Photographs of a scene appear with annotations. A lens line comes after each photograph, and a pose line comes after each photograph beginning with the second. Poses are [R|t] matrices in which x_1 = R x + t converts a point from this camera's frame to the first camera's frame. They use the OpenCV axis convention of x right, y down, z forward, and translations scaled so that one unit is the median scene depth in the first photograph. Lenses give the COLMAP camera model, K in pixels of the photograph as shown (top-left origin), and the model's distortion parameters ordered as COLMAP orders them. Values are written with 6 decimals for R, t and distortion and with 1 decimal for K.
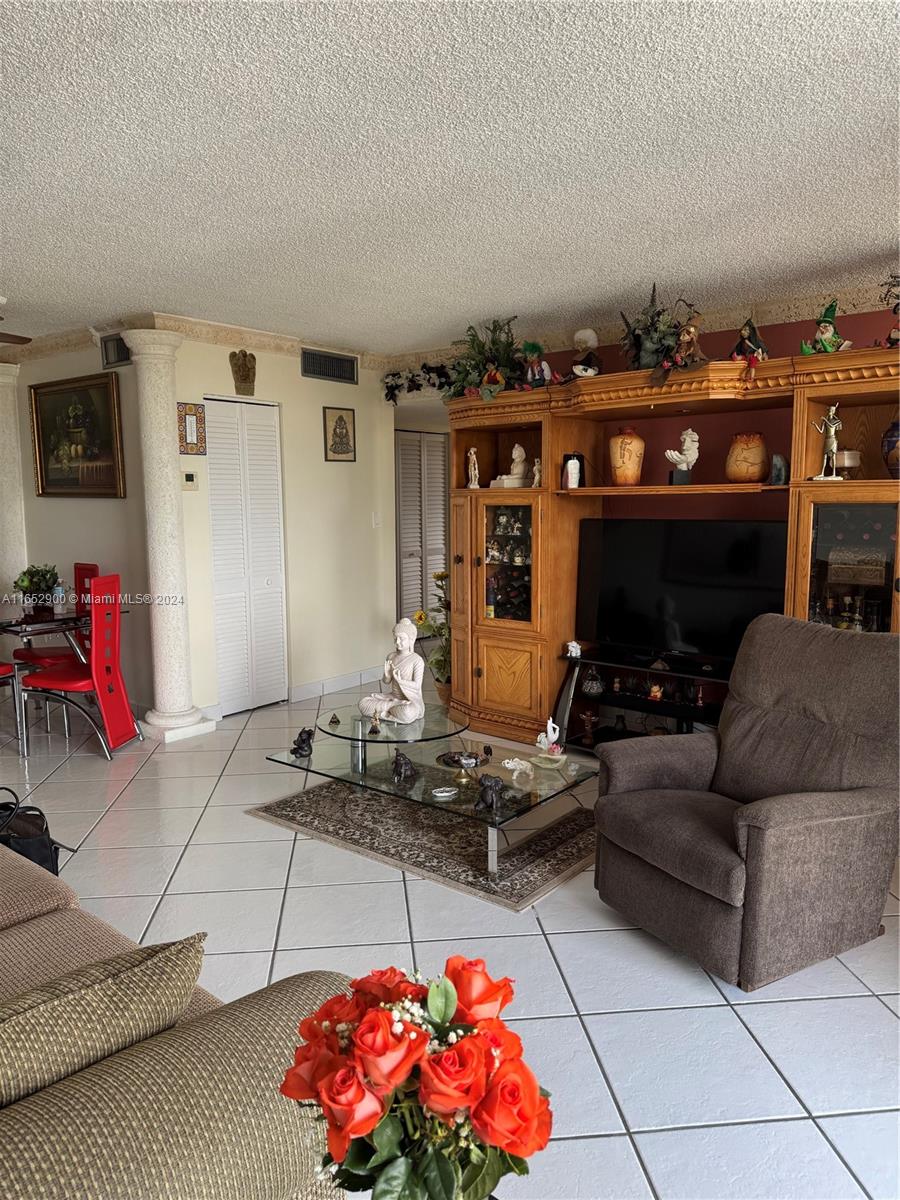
lens RADIAL K [[825.8, 0, 450.0], [0, 825.8, 600.0], [0, 0, 1]] dist [0.149927, -0.291020]
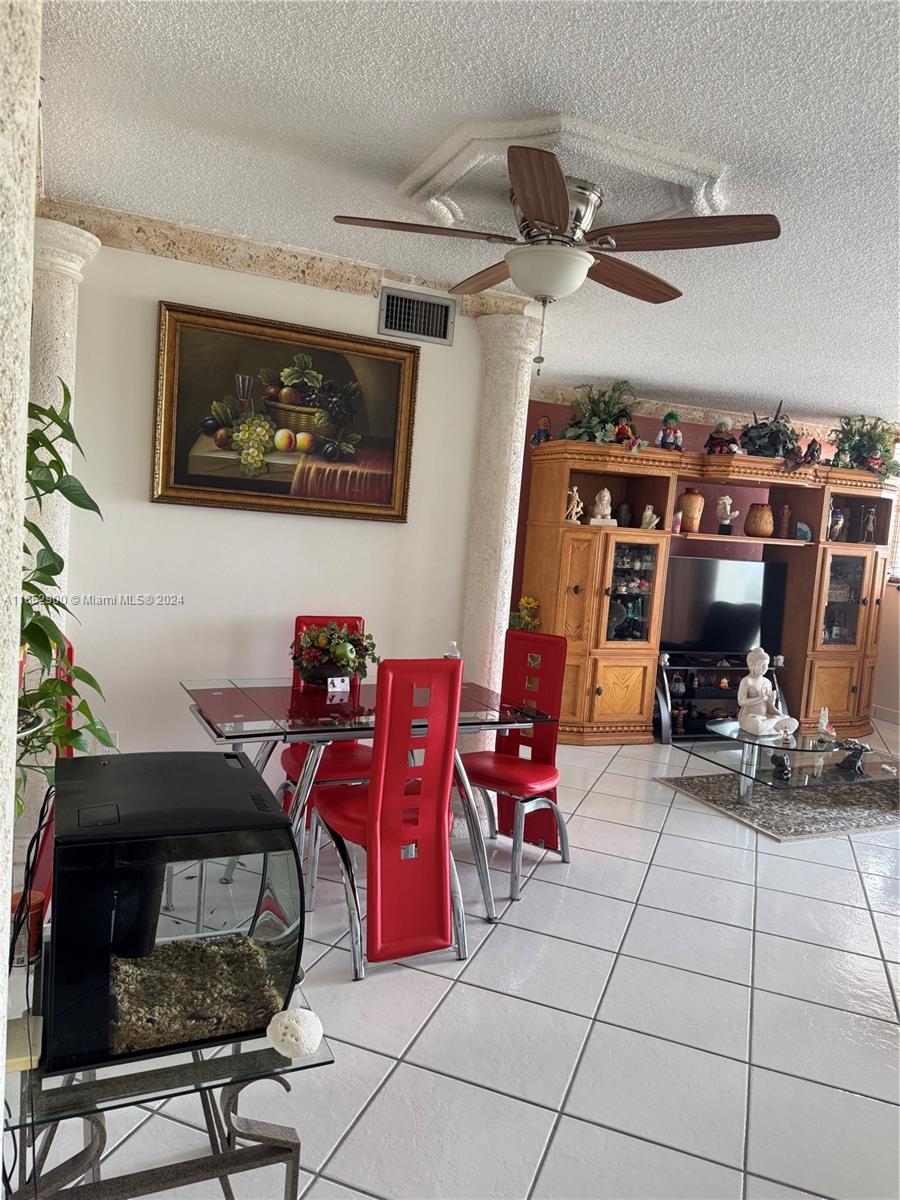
lens RADIAL K [[825.8, 0, 450.0], [0, 825.8, 600.0], [0, 0, 1]] dist [0.149927, -0.291020]
pose [[0.459090, -0.049044, 0.887035, -1.082471], [0.033492, 0.998721, 0.037886, -0.087262], [-0.887758, 0.012315, 0.460145, 0.689316]]
